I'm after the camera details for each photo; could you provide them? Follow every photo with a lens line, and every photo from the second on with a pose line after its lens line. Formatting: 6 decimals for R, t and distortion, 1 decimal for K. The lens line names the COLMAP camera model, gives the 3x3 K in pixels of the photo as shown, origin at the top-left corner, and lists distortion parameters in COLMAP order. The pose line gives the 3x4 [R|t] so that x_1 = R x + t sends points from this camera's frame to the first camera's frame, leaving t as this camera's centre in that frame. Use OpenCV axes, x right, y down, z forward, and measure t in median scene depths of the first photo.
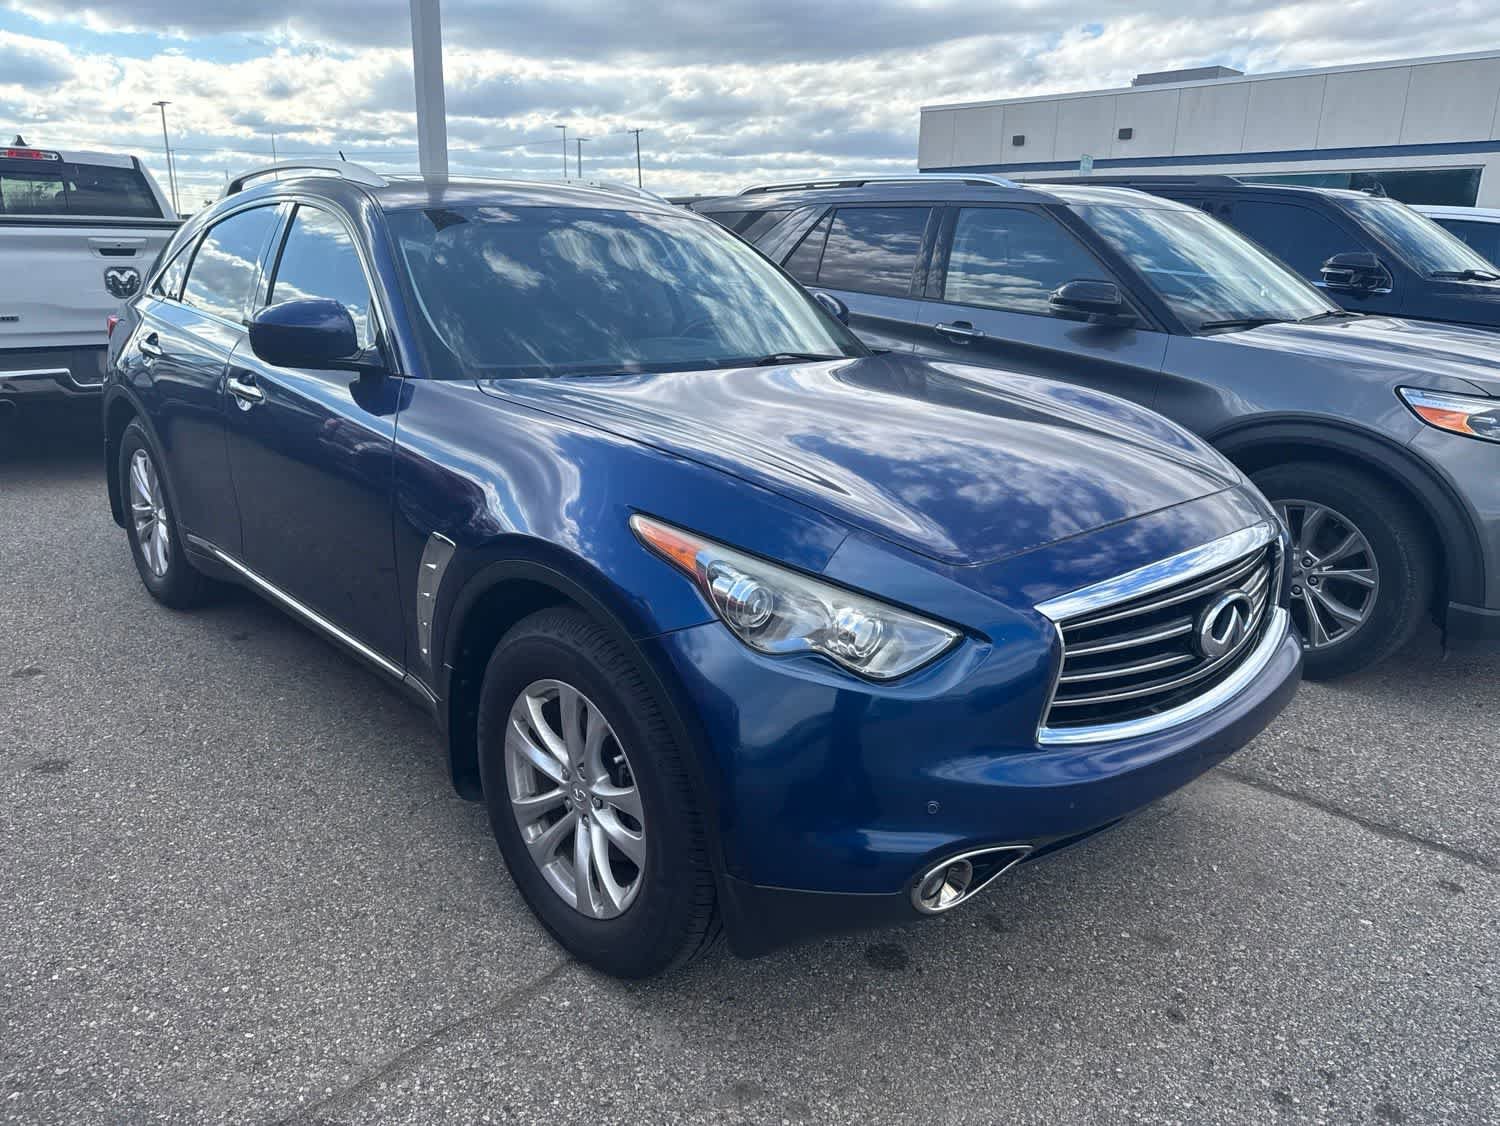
lens RADIAL K [[1063.7, 0, 757.3], [0, 1063.7, 562.3], [0, 0, 1]] dist [0.021675, -0.021127]
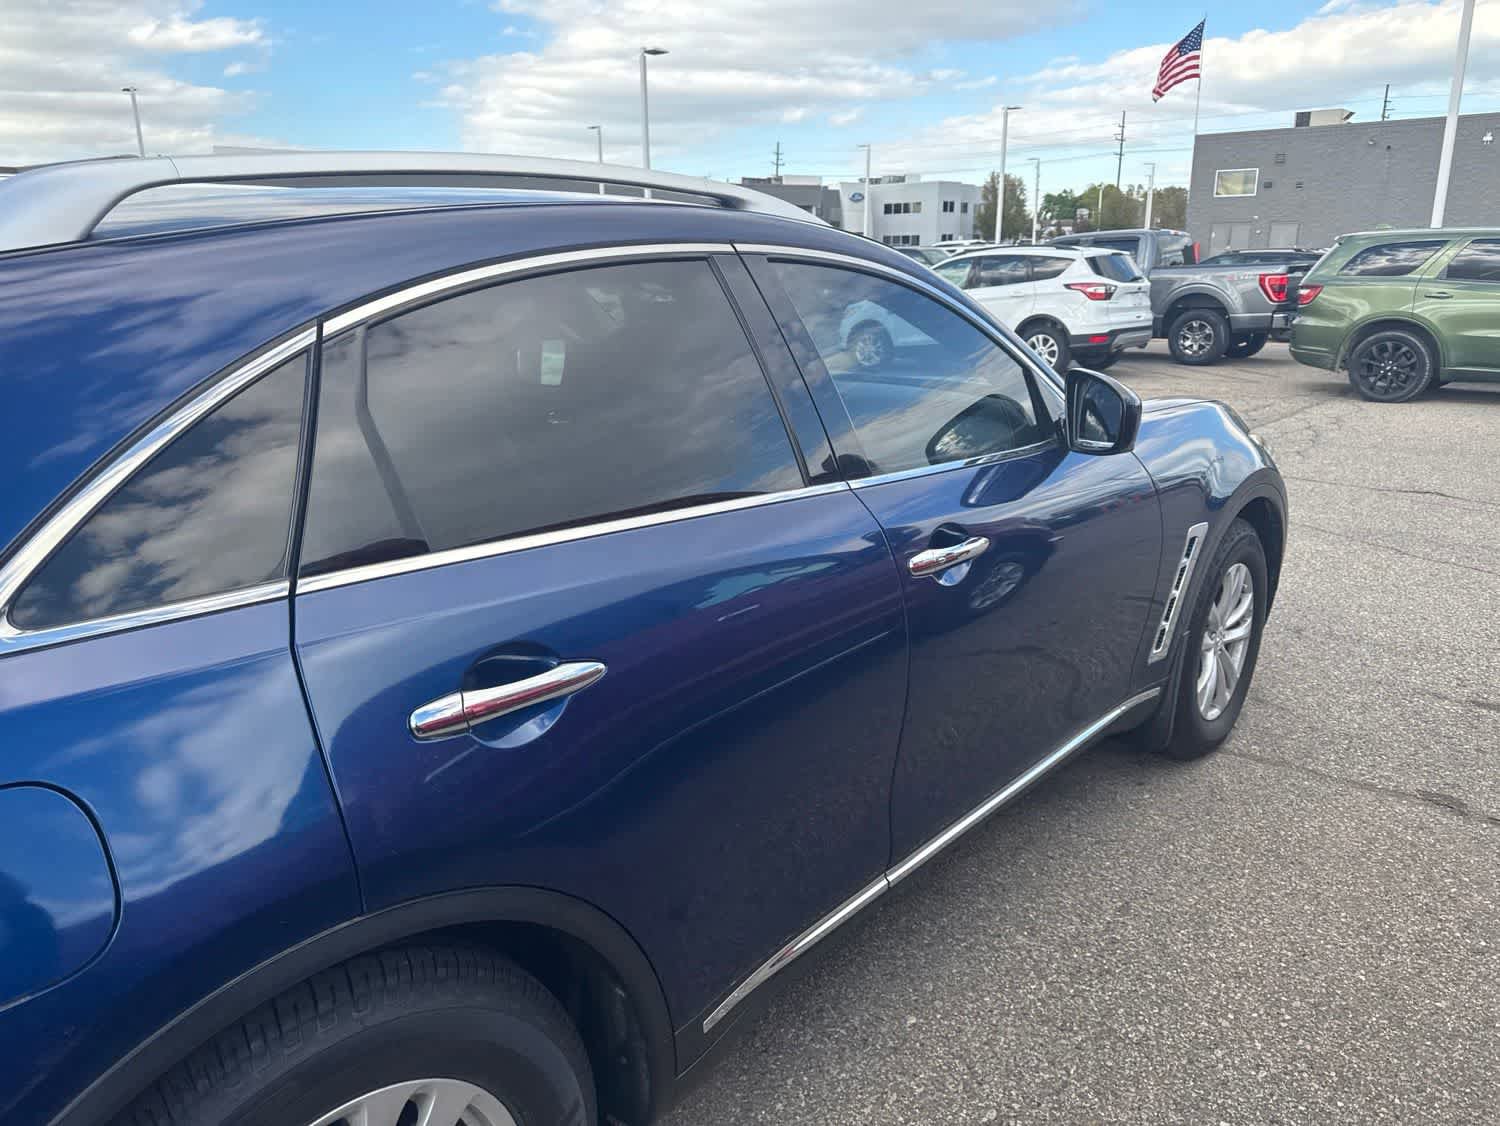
lens RADIAL K [[1063.7, 0, 759.7], [0, 1063.7, 559.2], [0, 0, 1]] dist [0.021675, -0.021127]
pose [[-0.088890, -0.300271, 0.949703, -0.865415], [0.292074, 0.903705, 0.313066, -0.314407], [-0.952256, 0.305213, 0.007371, 0.895938]]
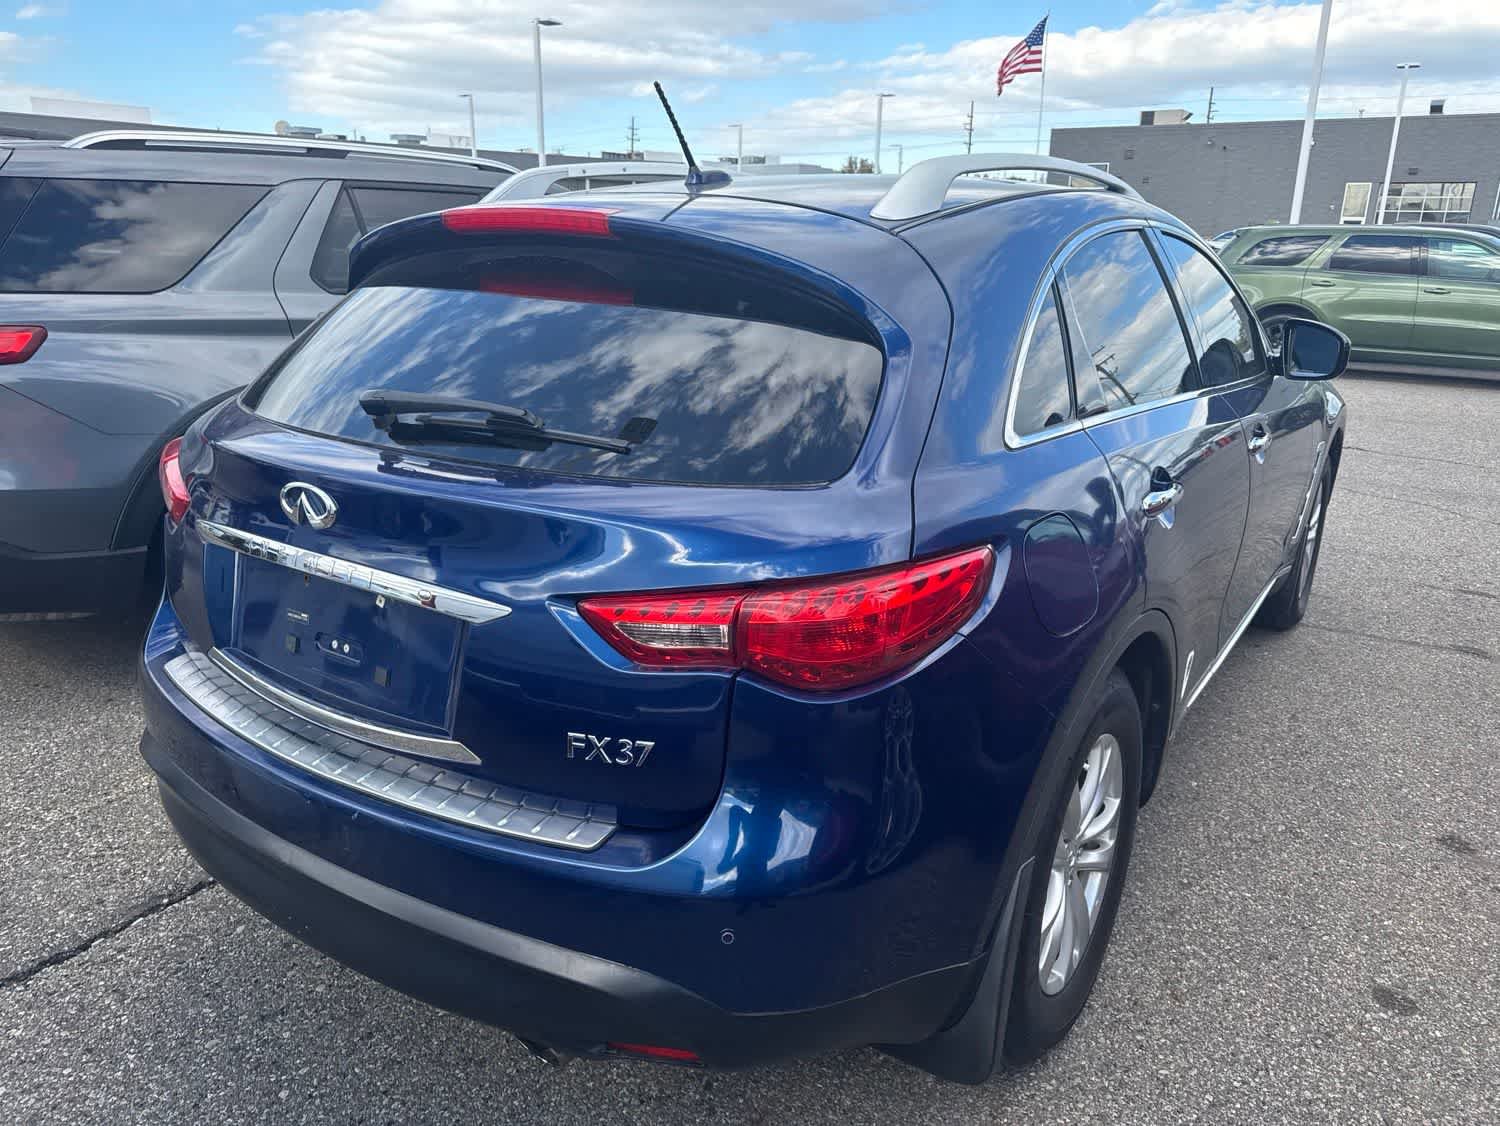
lens RADIAL K [[1063.7, 0, 760.5], [0, 1063.7, 570.5], [0, 0, 1]] dist [0.021675, -0.021127]
pose [[-0.221023, -0.323496, 0.920054, -1.018900], [0.257695, 0.890485, 0.375005, -0.416411], [-0.940607, 0.319978, -0.113454, 1.246707]]
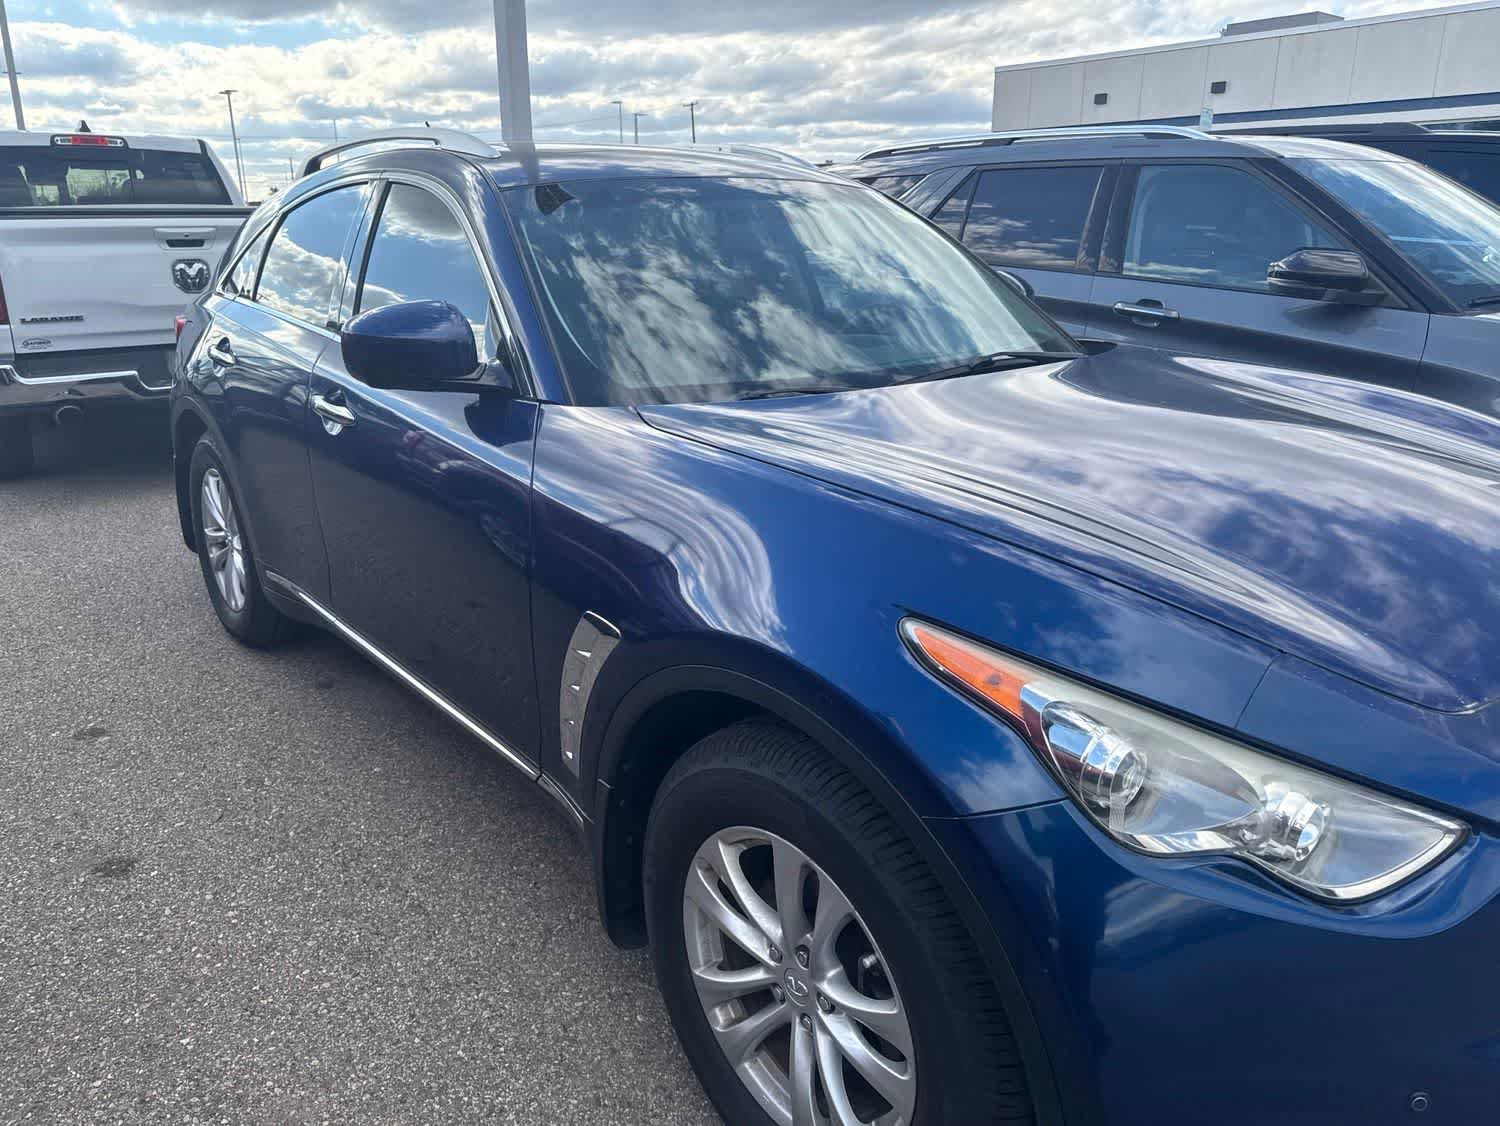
lens RADIAL K [[1063.7, 0, 742.6], [0, 1063.7, 560.0], [0, 0, 1]] dist [0.021675, -0.021127]
pose [[0.997816, -0.005404, -0.065838, -0.088536], [0.006799, 0.999757, 0.020983, -0.049079], [0.065709, -0.021385, 0.997610, 0.158191]]
